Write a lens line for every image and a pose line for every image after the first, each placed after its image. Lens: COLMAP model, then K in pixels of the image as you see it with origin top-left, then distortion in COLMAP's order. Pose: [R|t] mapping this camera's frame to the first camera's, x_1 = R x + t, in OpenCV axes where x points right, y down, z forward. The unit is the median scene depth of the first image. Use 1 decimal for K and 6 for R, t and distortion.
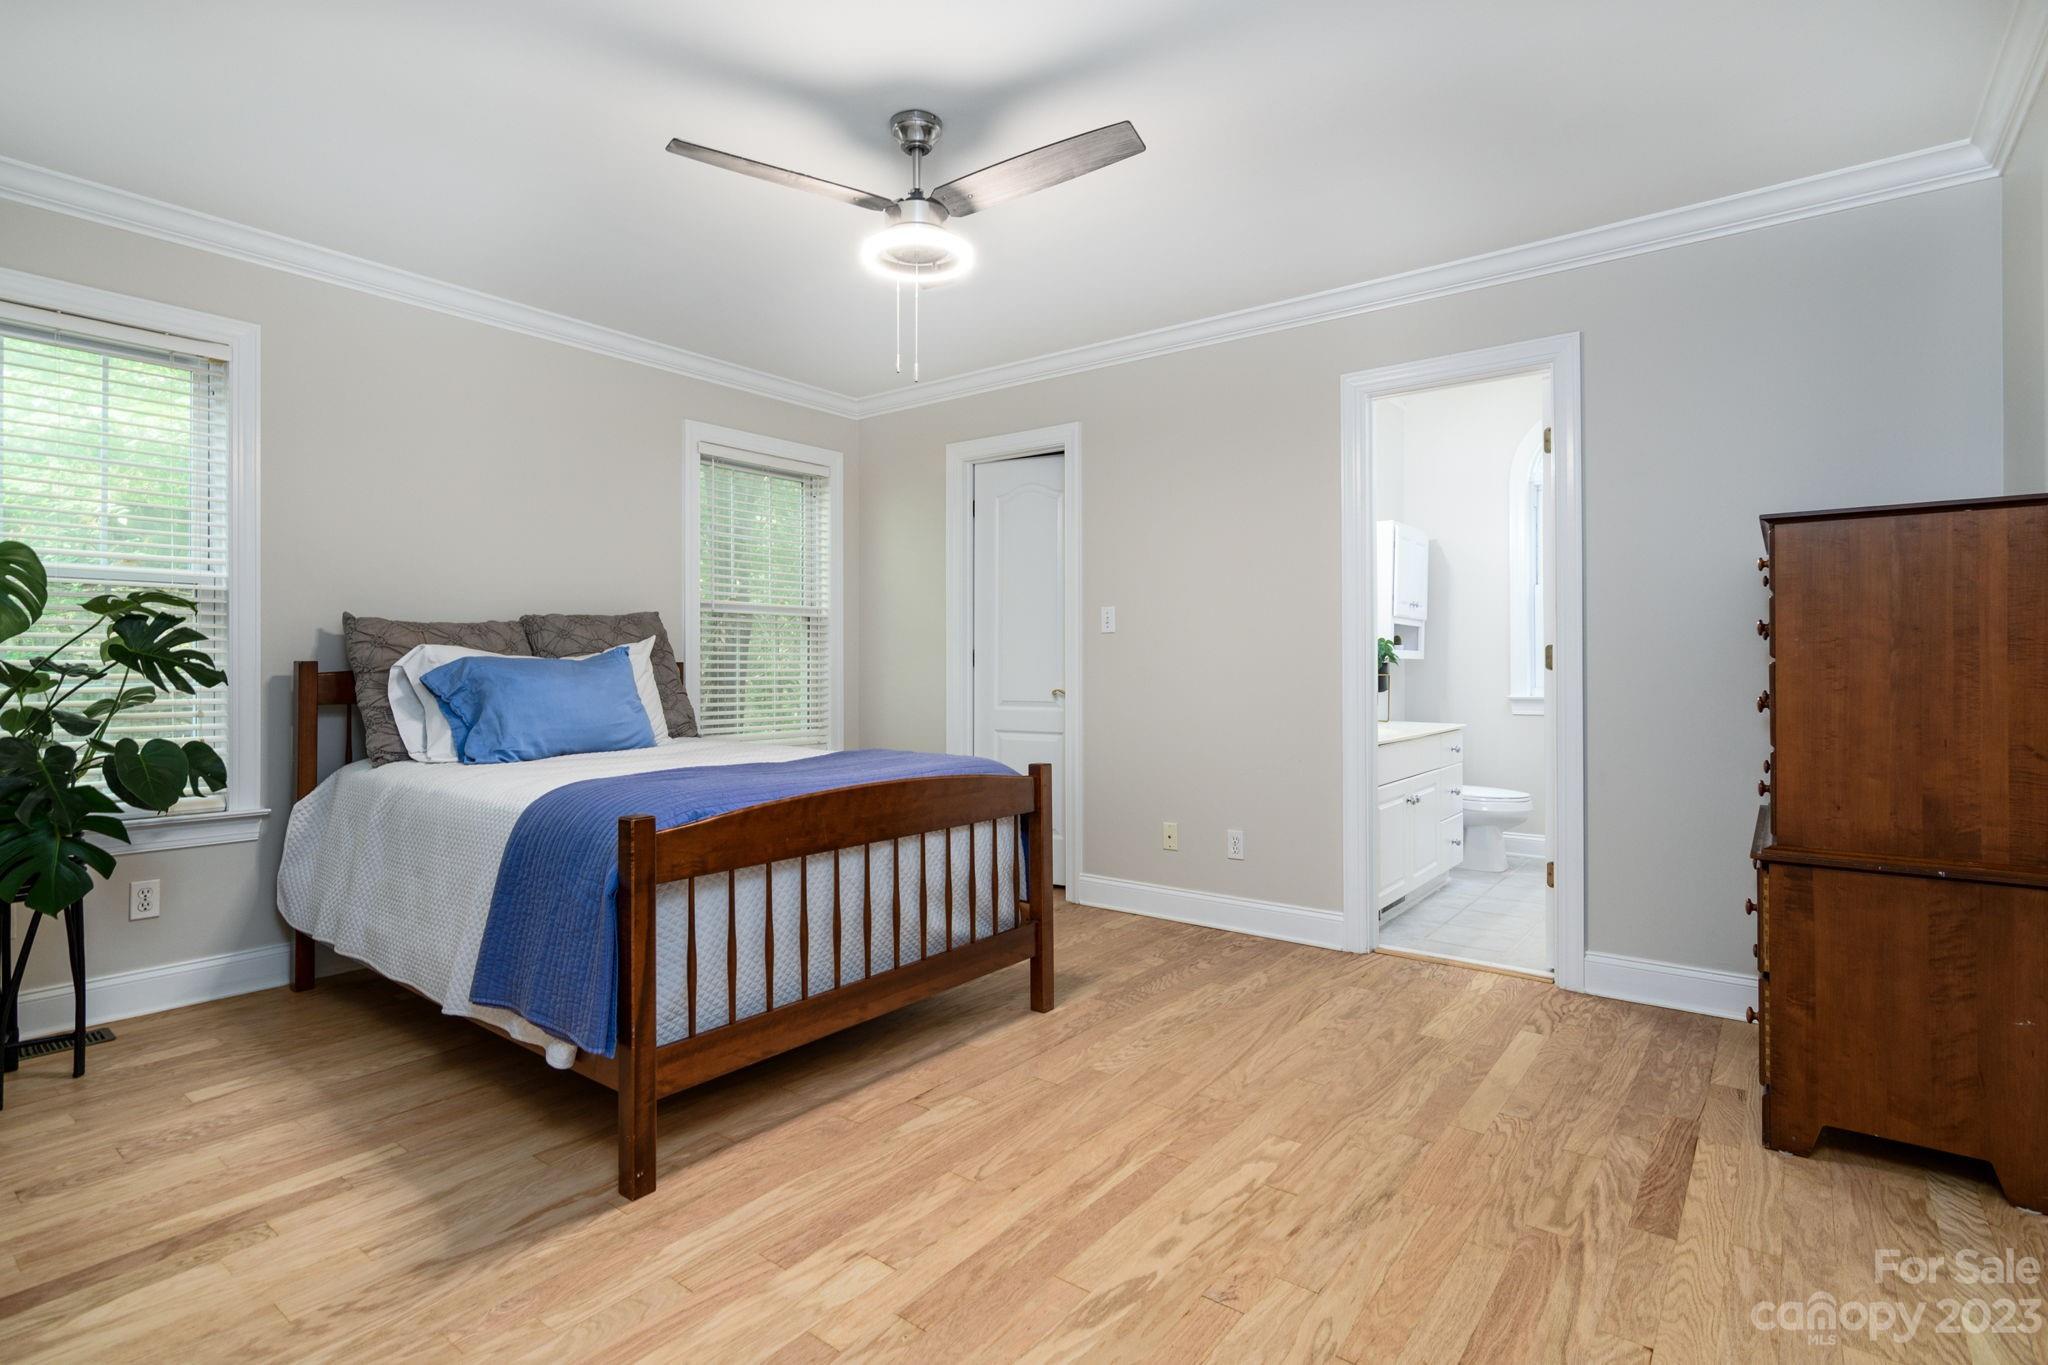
lens RADIAL K [[983.0, 0, 1014.5], [0, 983.0, 673.0], [0, 0, 1]] dist [-0.000953, 0.001452]
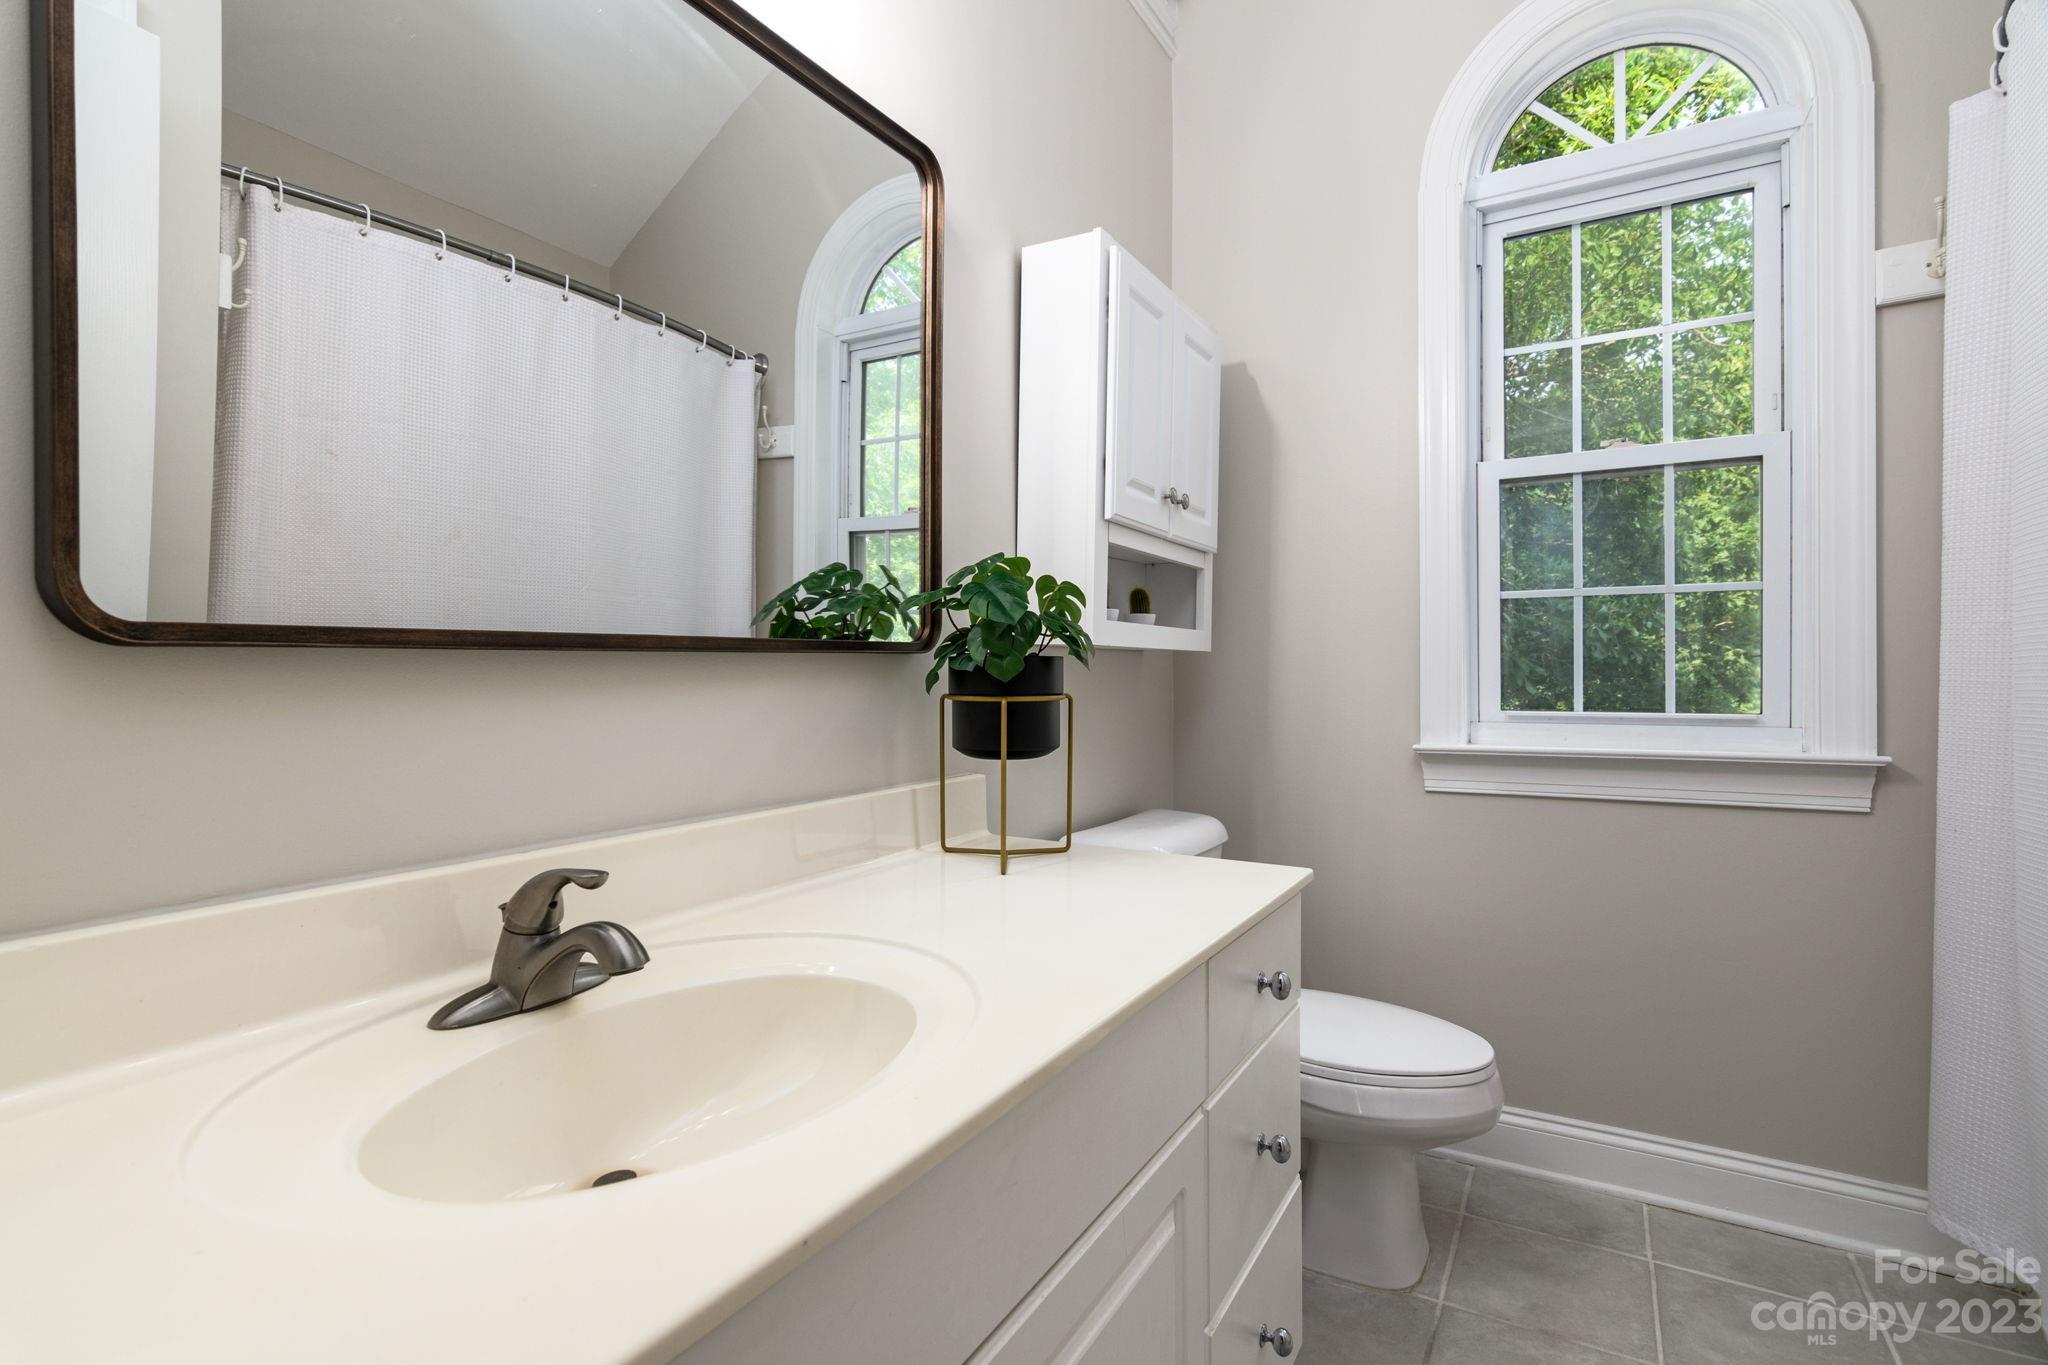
lens RADIAL K [[983.0, 0, 1014.5], [0, 983.0, 673.0], [0, 0, 1]] dist [-0.000953, 0.001452]
pose [[0.991515, -0.000410, 0.129993, 0.299463], [0.001198, 0.999981, -0.005979, -0.004445], [-0.129988, 0.006084, 0.991497, 0.648641]]
